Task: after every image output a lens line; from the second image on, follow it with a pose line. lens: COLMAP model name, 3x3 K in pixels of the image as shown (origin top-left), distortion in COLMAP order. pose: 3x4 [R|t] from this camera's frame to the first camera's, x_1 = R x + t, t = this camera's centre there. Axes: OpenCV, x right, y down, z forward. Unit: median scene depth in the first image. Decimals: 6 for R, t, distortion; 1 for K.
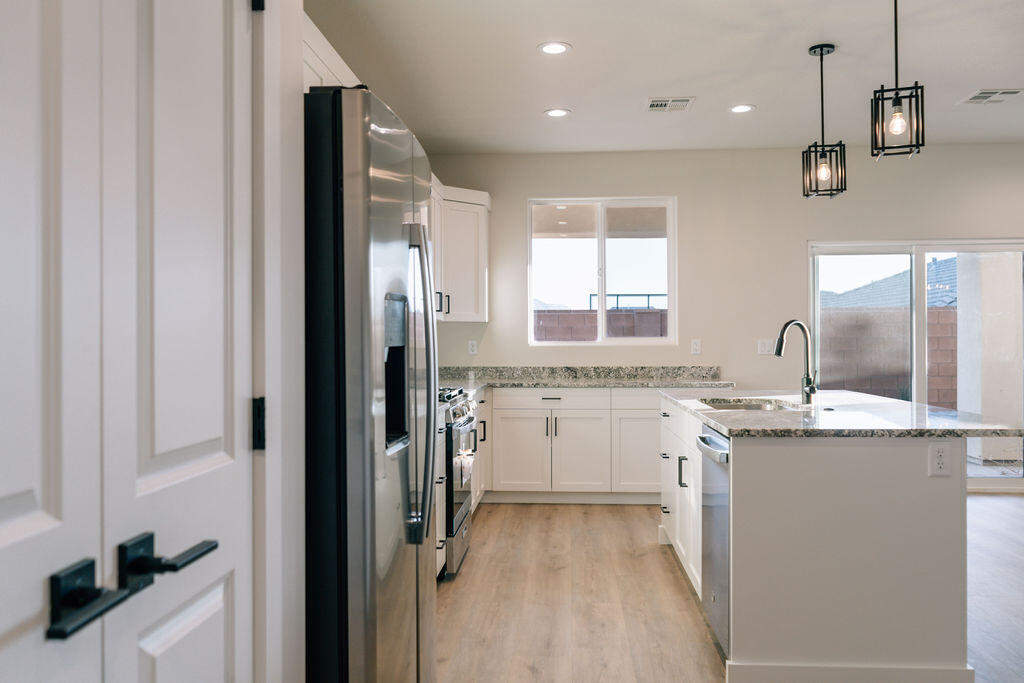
lens RADIAL K [[830.4, 0, 512.0], [0, 830.4, 341.5], [0, 0, 1]] dist [-0.014931, -0.006521]
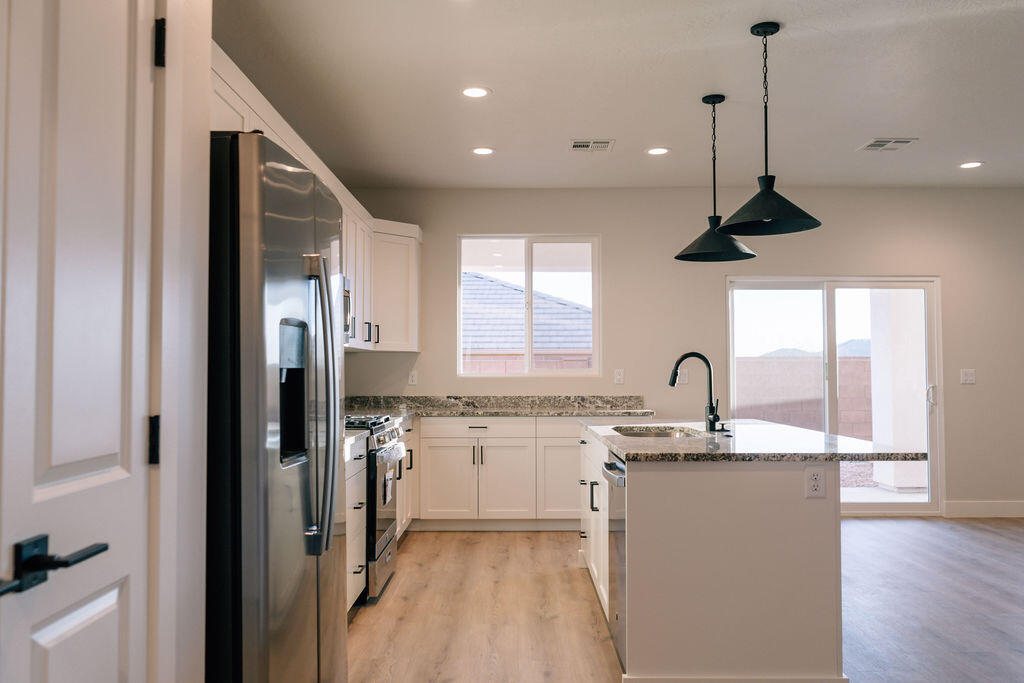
lens RADIAL K [[836.6, 0, 512.0], [0, 836.6, 341.5], [0, 0, 1]] dist [0.002735, -0.002675]
pose [[0.997804, 0.007533, 0.065808, 0.027712], [-0.005116, 0.999309, -0.036814, 0.001191], [-0.066040, 0.036397, 0.997153, -0.044316]]
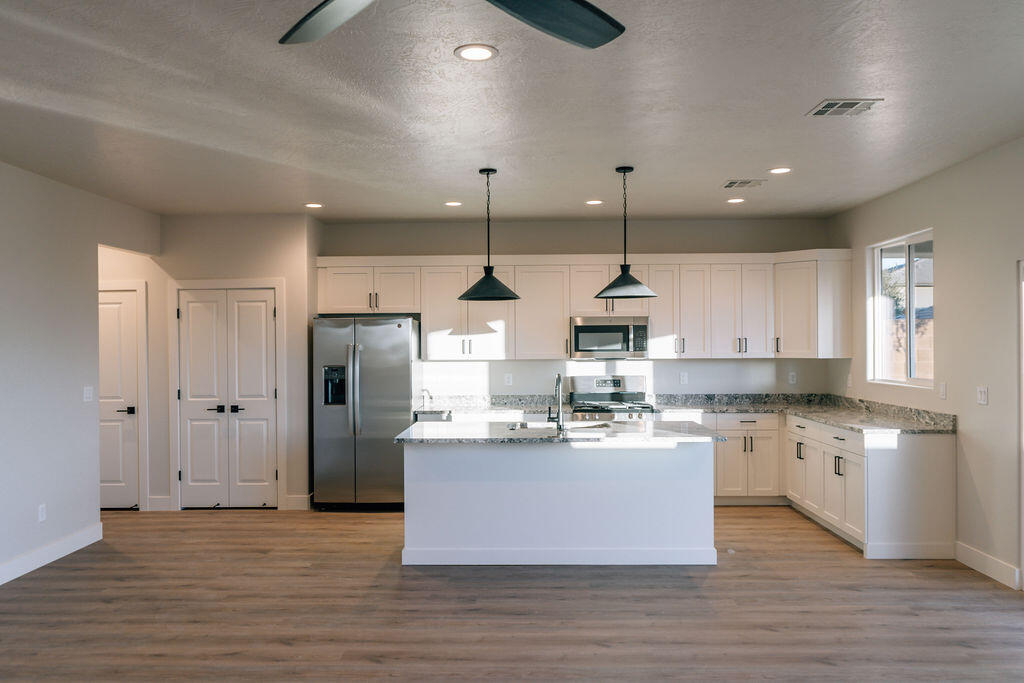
lens RADIAL K [[816.2, 0, 512.8], [0, 816.2, 345.2], [0, 0, 1]] dist [-0.000459, -0.000185]
pose [[0.039574, 0.008114, -0.999184, 1.606937], [0.007819, 0.999934, 0.008429, -0.081085], [0.999186, -0.008147, 0.039508, 0.743845]]
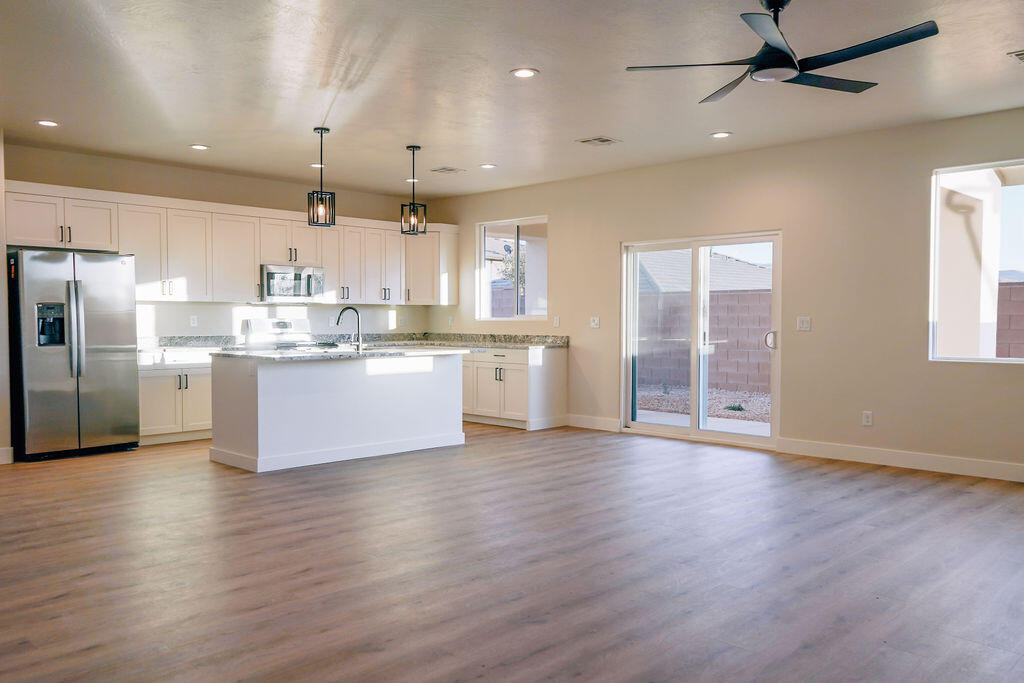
lens RADIAL K [[796.6, 0, 514.5], [0, 796.6, 346.7], [0, 0, 1]] dist [0.002593, 0.002004]
pose [[0.757056, 0.032075, -0.652562, 1.567193], [-0.005287, 0.999062, 0.042974, -0.014575], [0.653328, -0.029084, 0.756516, -0.112611]]
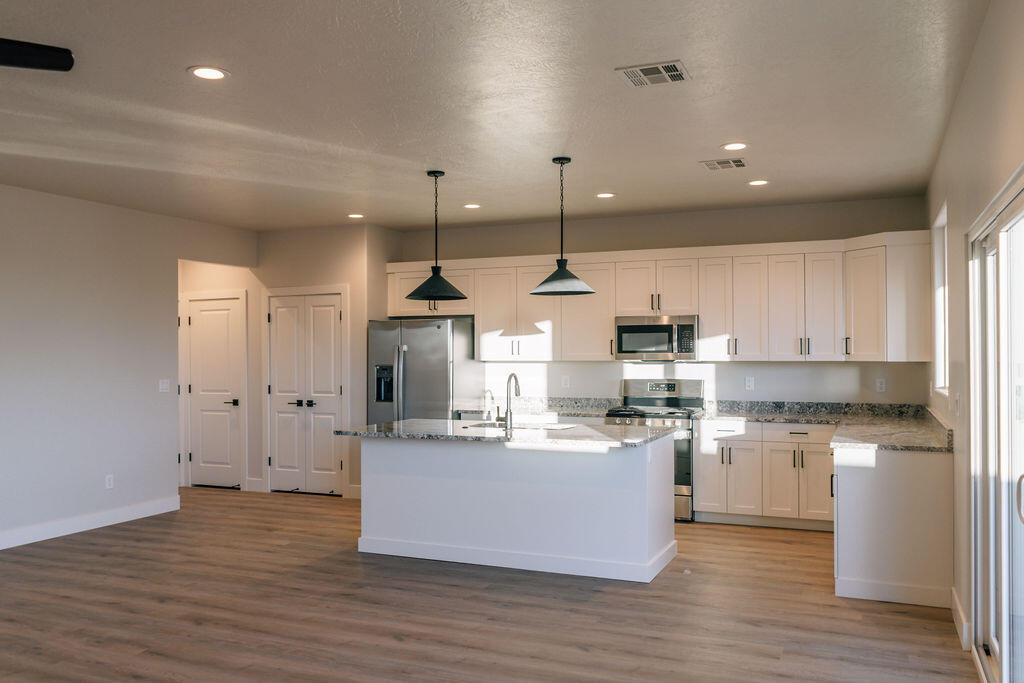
lens RADIAL K [[836.6, 0, 512.0], [0, 836.6, 341.5], [0, 0, 1]] dist [0.002735, -0.002675]
pose [[-0.341342, -0.006279, -0.939918, 1.542521], [0.006807, 0.999935, -0.009152, -0.060747], [0.939914, -0.009522, -0.341277, 1.321745]]
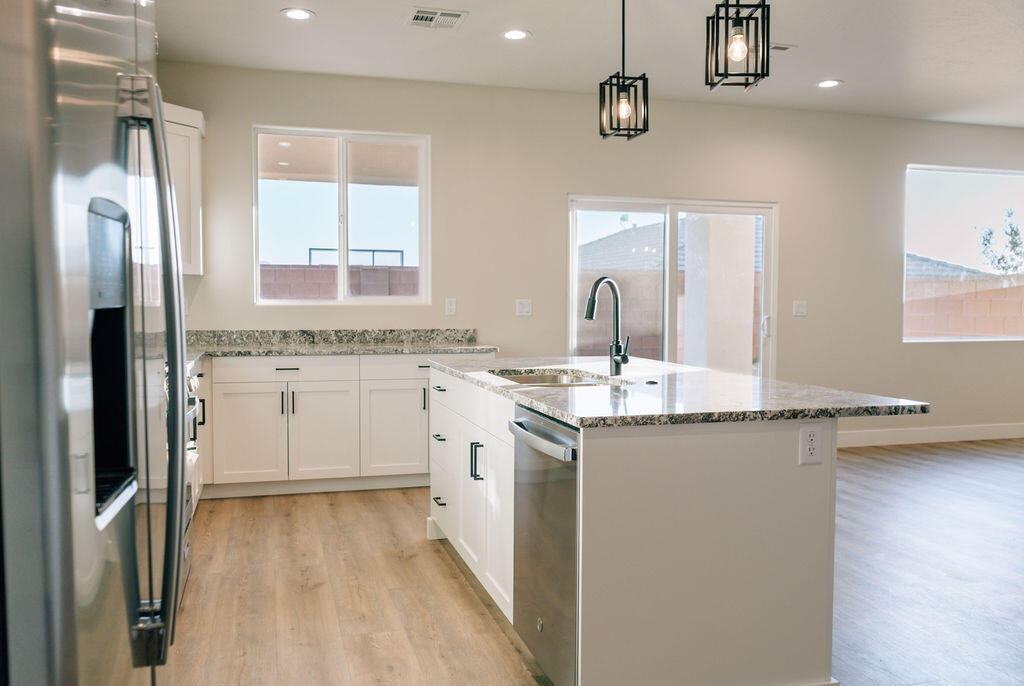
lens RADIAL K [[830.4, 0, 512.0], [0, 830.4, 343.0], [0, 0, 1]] dist [-0.014931, -0.006521]
pose [[0.938081, -0.009619, 0.346281, -0.038837], [-0.008060, 0.998738, 0.049576, -0.000016], [-0.346321, -0.049297, 0.936820, 0.201000]]
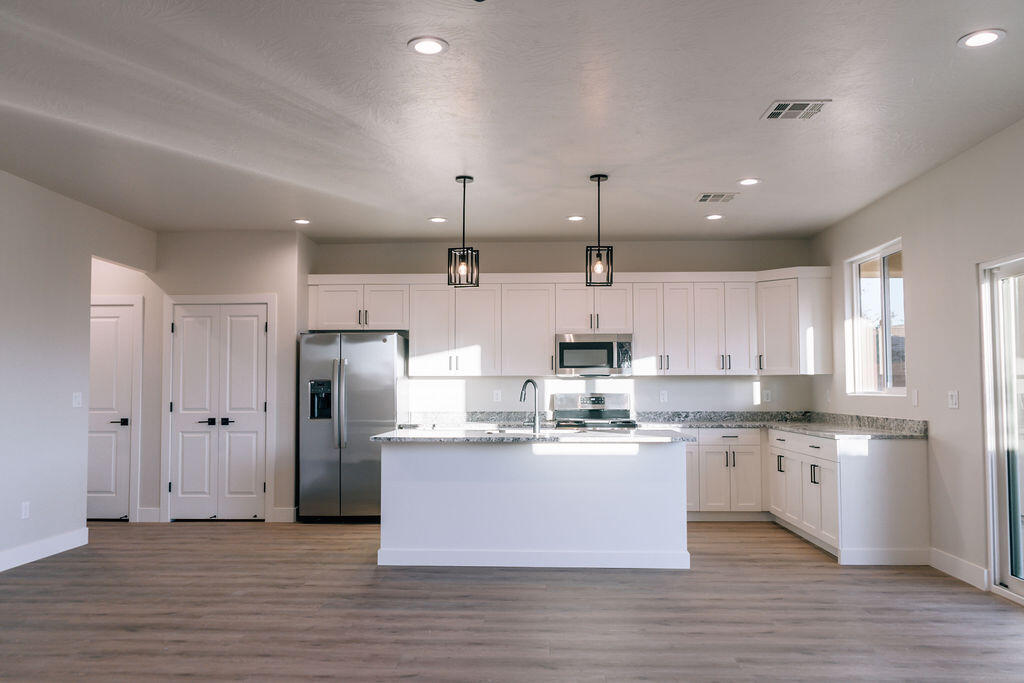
lens RADIAL K [[813.5, 0, 512.0], [0, 813.5, 341.5], [0, 0, 1]] dist [-0.009337, -0.001340]
pose [[0.021385, -0.052993, -0.998366, 1.630609], [0.003146, 0.998593, -0.052938, -0.015725], [0.999766, -0.002009, 0.021521, 0.803087]]
